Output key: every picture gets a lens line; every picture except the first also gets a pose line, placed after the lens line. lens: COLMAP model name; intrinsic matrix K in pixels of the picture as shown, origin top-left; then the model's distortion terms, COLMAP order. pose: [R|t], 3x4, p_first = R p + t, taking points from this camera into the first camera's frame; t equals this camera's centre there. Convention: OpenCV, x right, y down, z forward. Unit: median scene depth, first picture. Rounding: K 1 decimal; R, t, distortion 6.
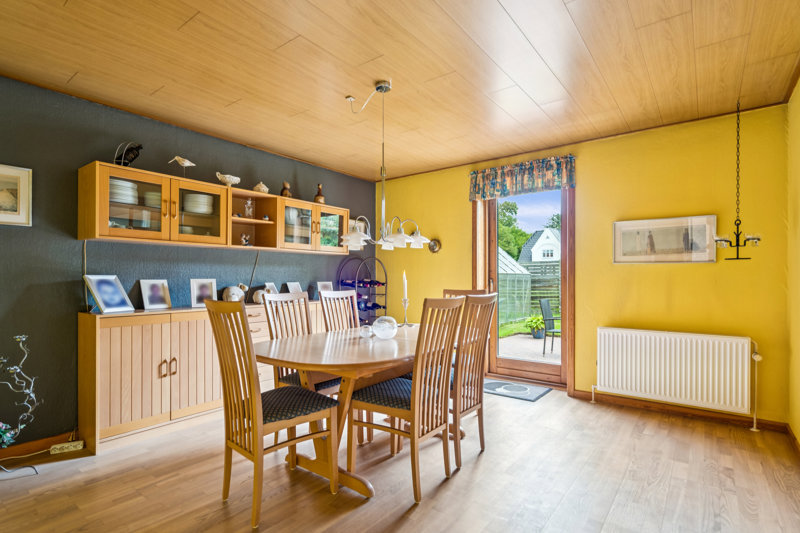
lens RADIAL K [[403.0, 0, 395.2], [0, 403.0, 274.9], [0, 0, 1]] dist [0.001815, 0.000160]
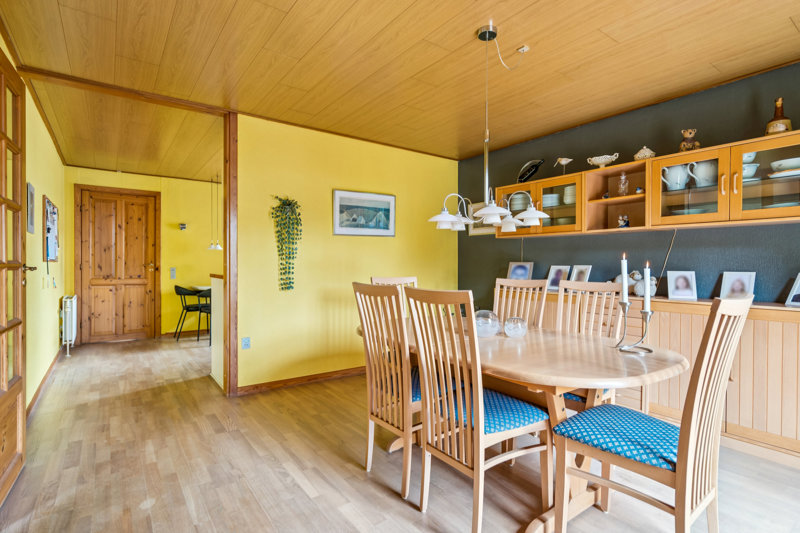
lens RADIAL K [[403.0, 0, 403.6], [0, 403.0, 265.0], [0, 0, 1]] dist [0.001815, 0.000160]
pose [[-0.282313, 0.003176, -0.959317, 0.605036], [0.001494, 0.999995, 0.002871, 0.004971], [0.959321, -0.000623, -0.282316, 0.793491]]
